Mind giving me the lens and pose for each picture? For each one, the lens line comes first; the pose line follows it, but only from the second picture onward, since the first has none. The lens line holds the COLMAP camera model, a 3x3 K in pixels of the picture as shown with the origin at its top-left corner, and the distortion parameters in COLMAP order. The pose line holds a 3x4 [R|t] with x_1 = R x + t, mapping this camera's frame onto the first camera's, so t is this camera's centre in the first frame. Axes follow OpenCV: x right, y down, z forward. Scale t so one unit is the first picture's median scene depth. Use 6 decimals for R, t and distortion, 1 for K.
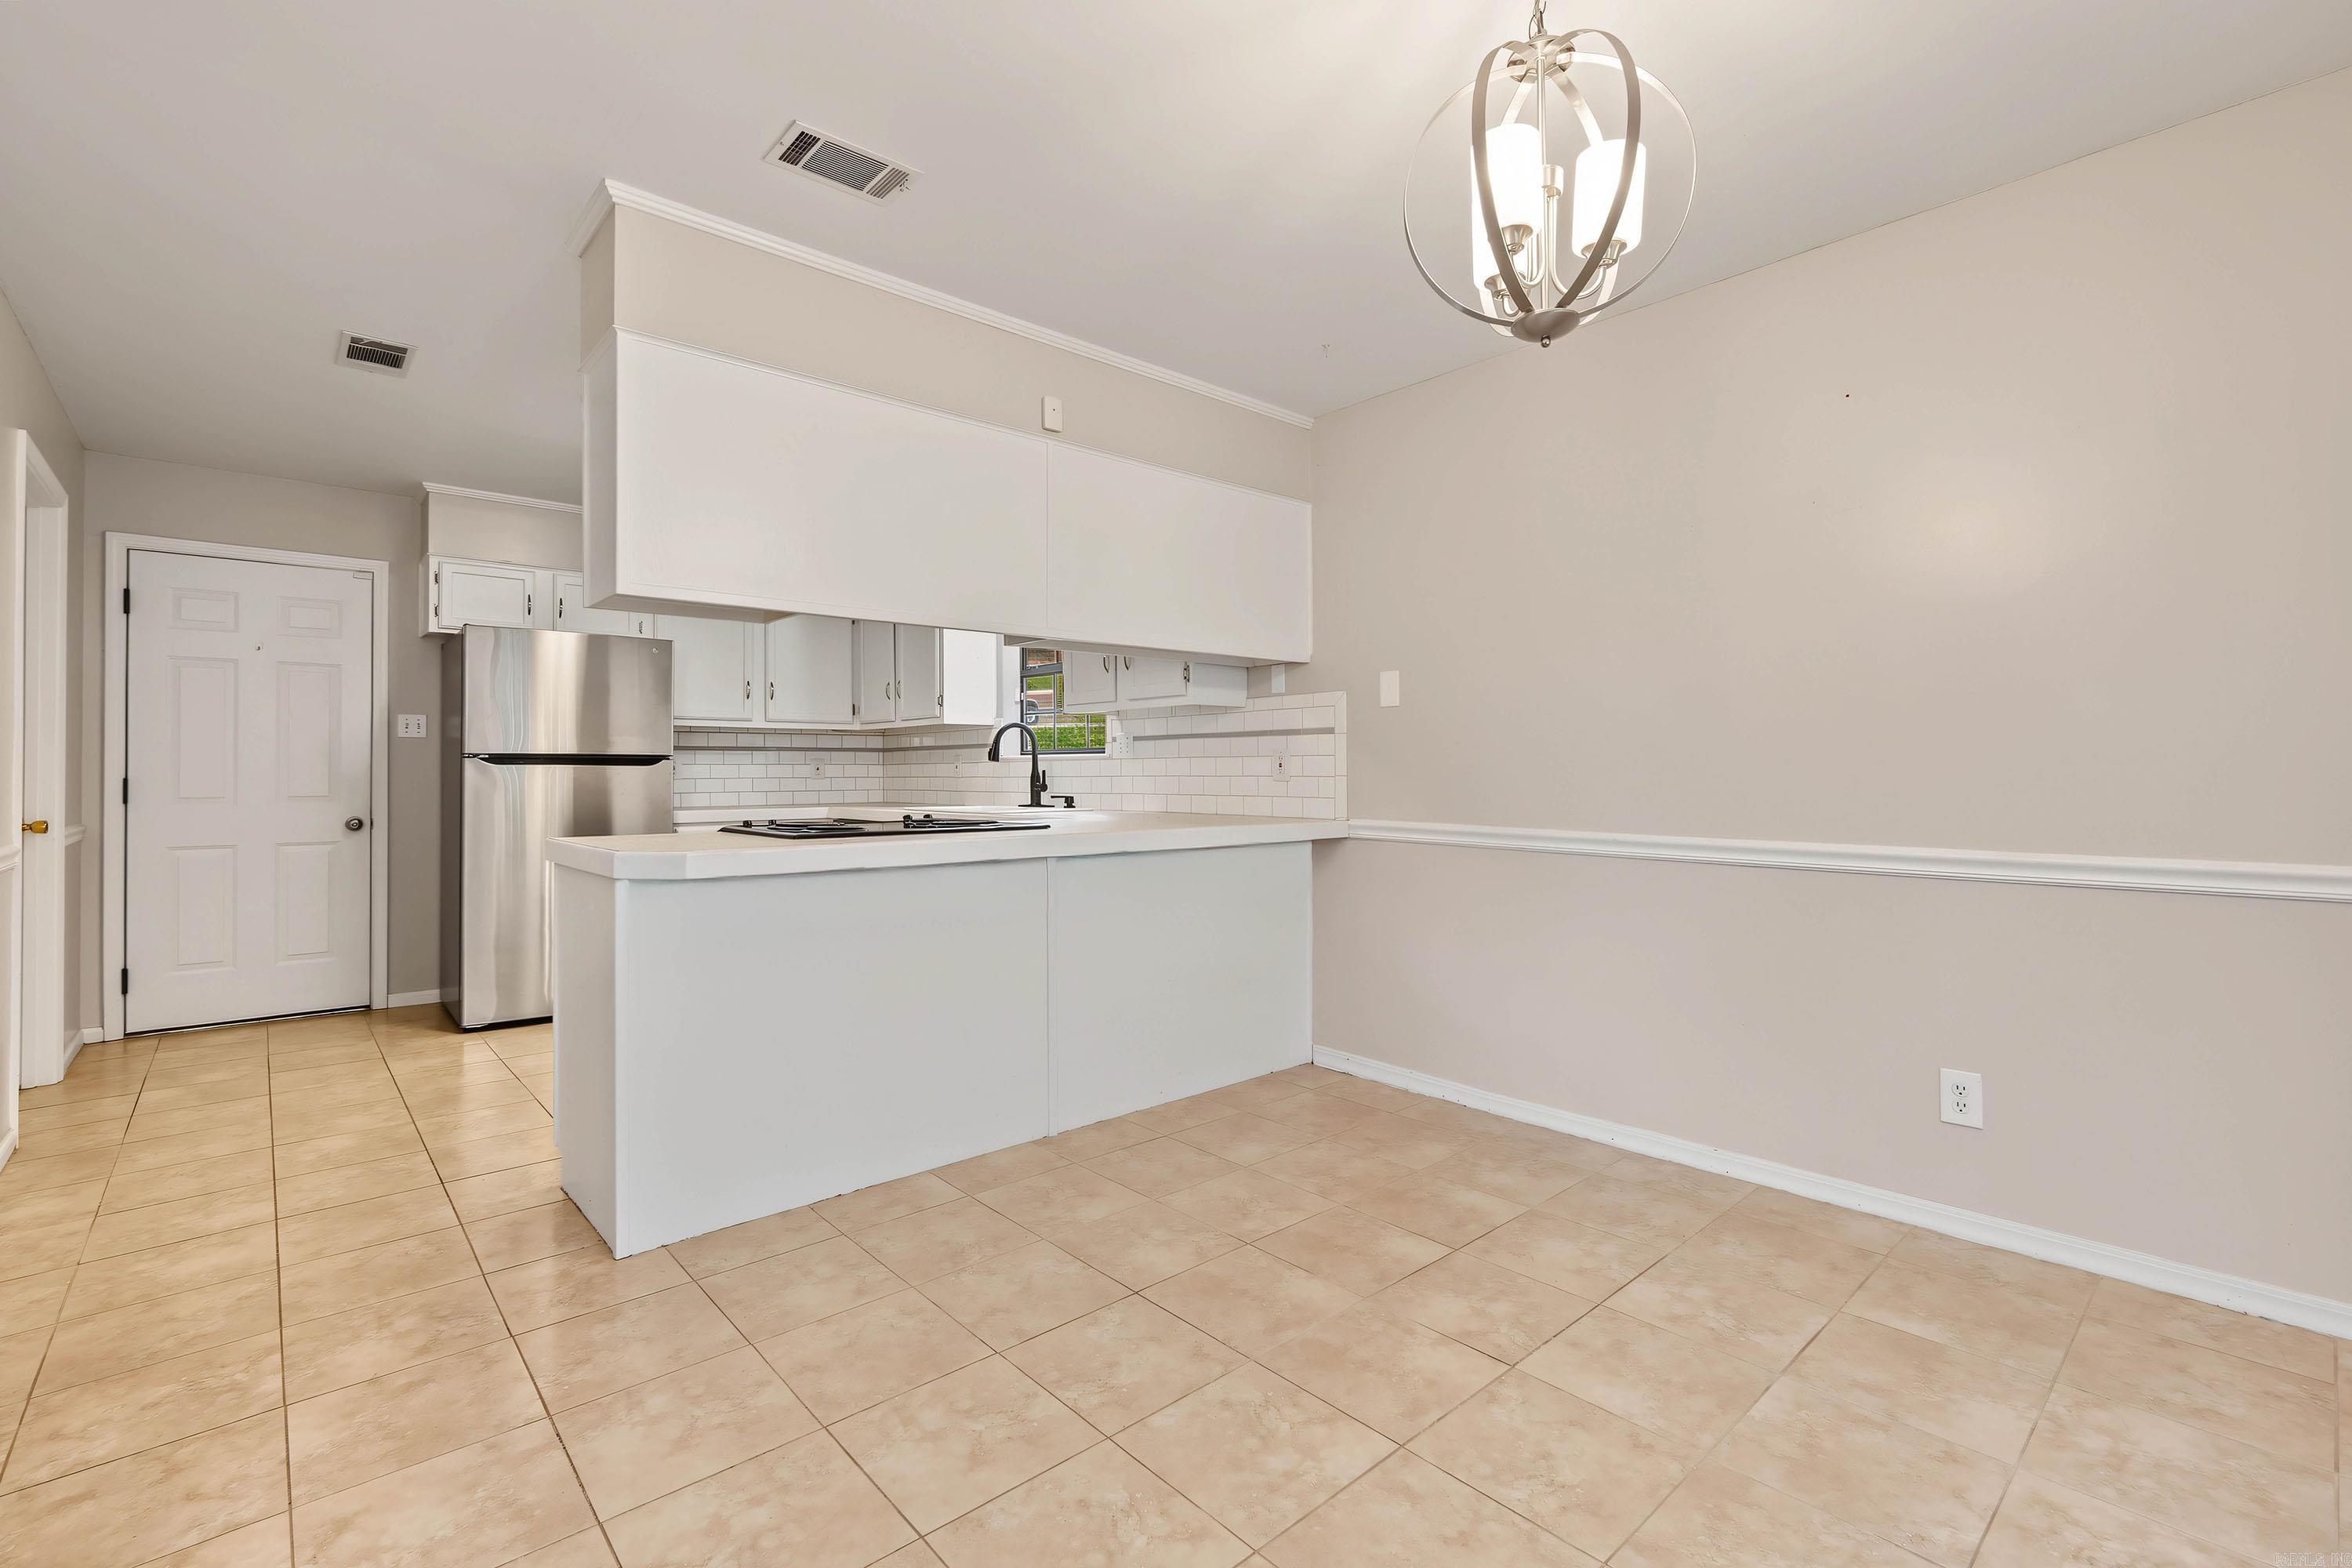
lens RADIAL K [[1041.4, 0, 1176.5], [0, 1041.4, 771.2], [0, 0, 1]] dist [-0.002639, -0.000659]
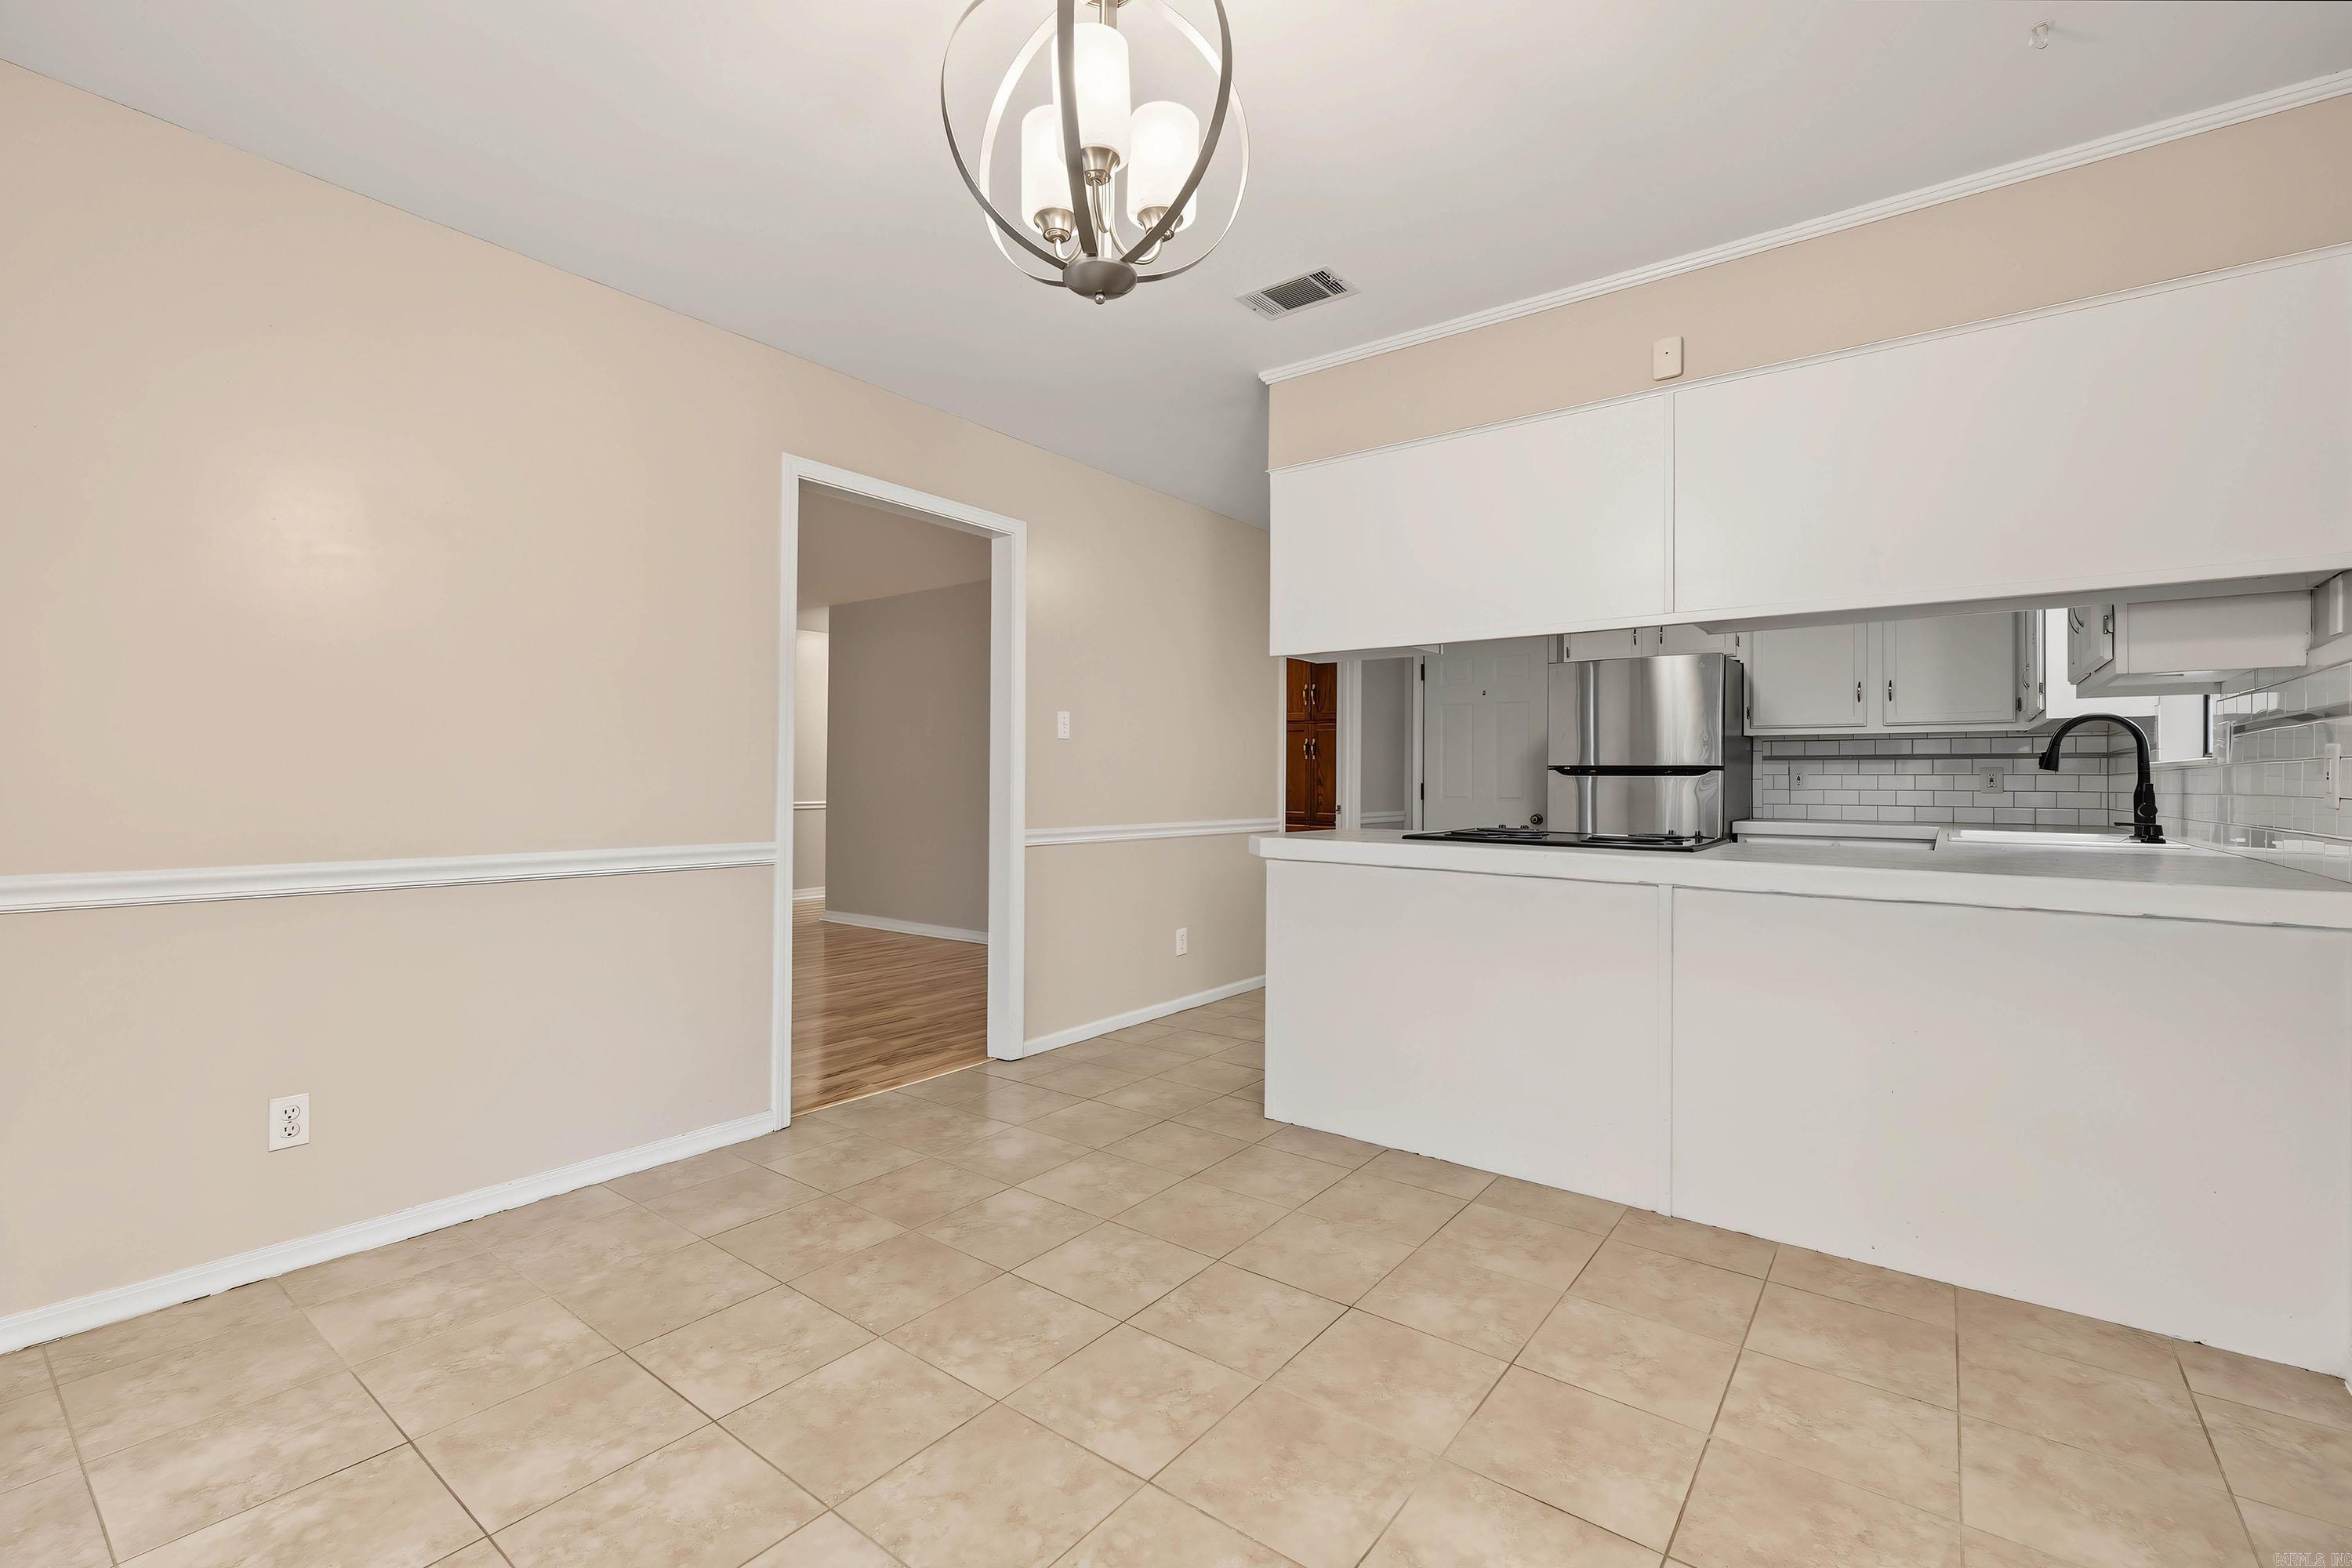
lens RADIAL K [[1025.4, 0, 1179.0], [0, 1025.4, 784.7], [0, 0, 1]] dist [-0.002228, -0.000278]
pose [[0.188082, 0.009623, -0.982106, 0.544723], [-0.006336, 0.999943, 0.008584, -0.002867], [0.982133, 0.004608, 0.188133, 0.401150]]
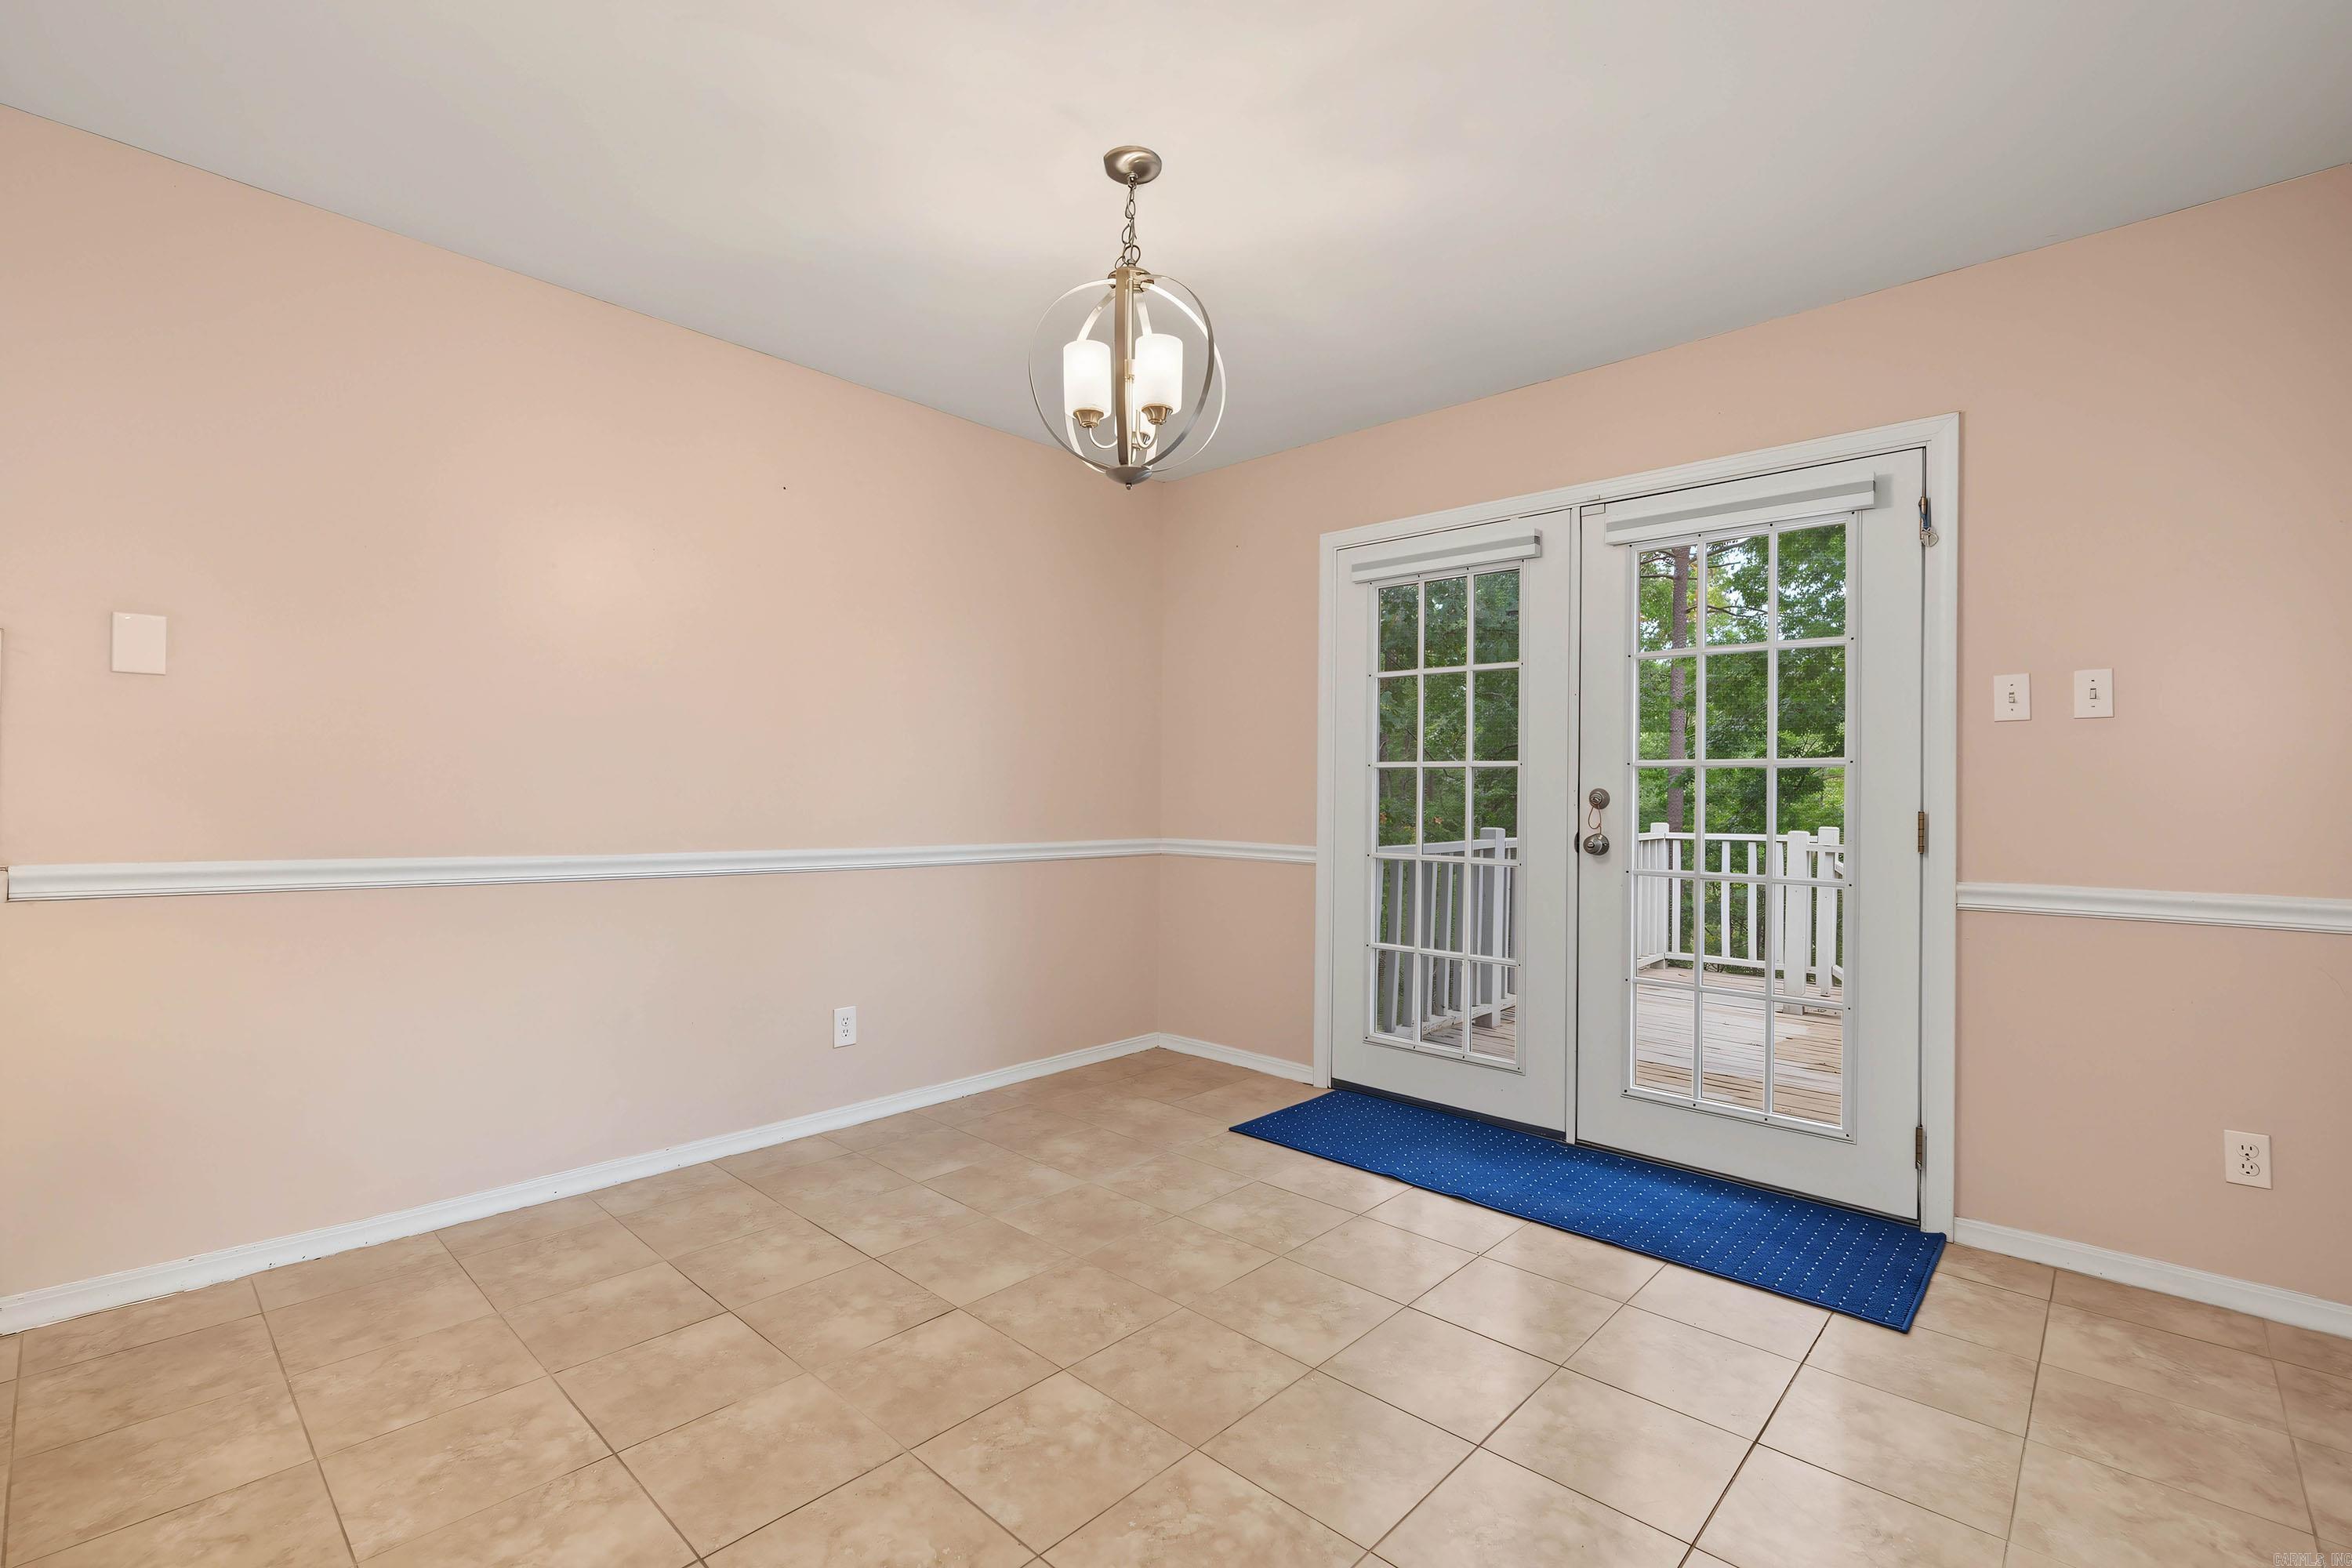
lens RADIAL K [[1025.4, 0, 1179.0], [0, 1025.4, 784.7], [0, 0, 1]] dist [-0.002228, -0.000278]
pose [[-0.092691, 0.013679, 0.995601, -0.451738], [-0.013453, 0.999797, -0.014989, 0.003002], [-0.995604, -0.014783, -0.092488, 0.467502]]
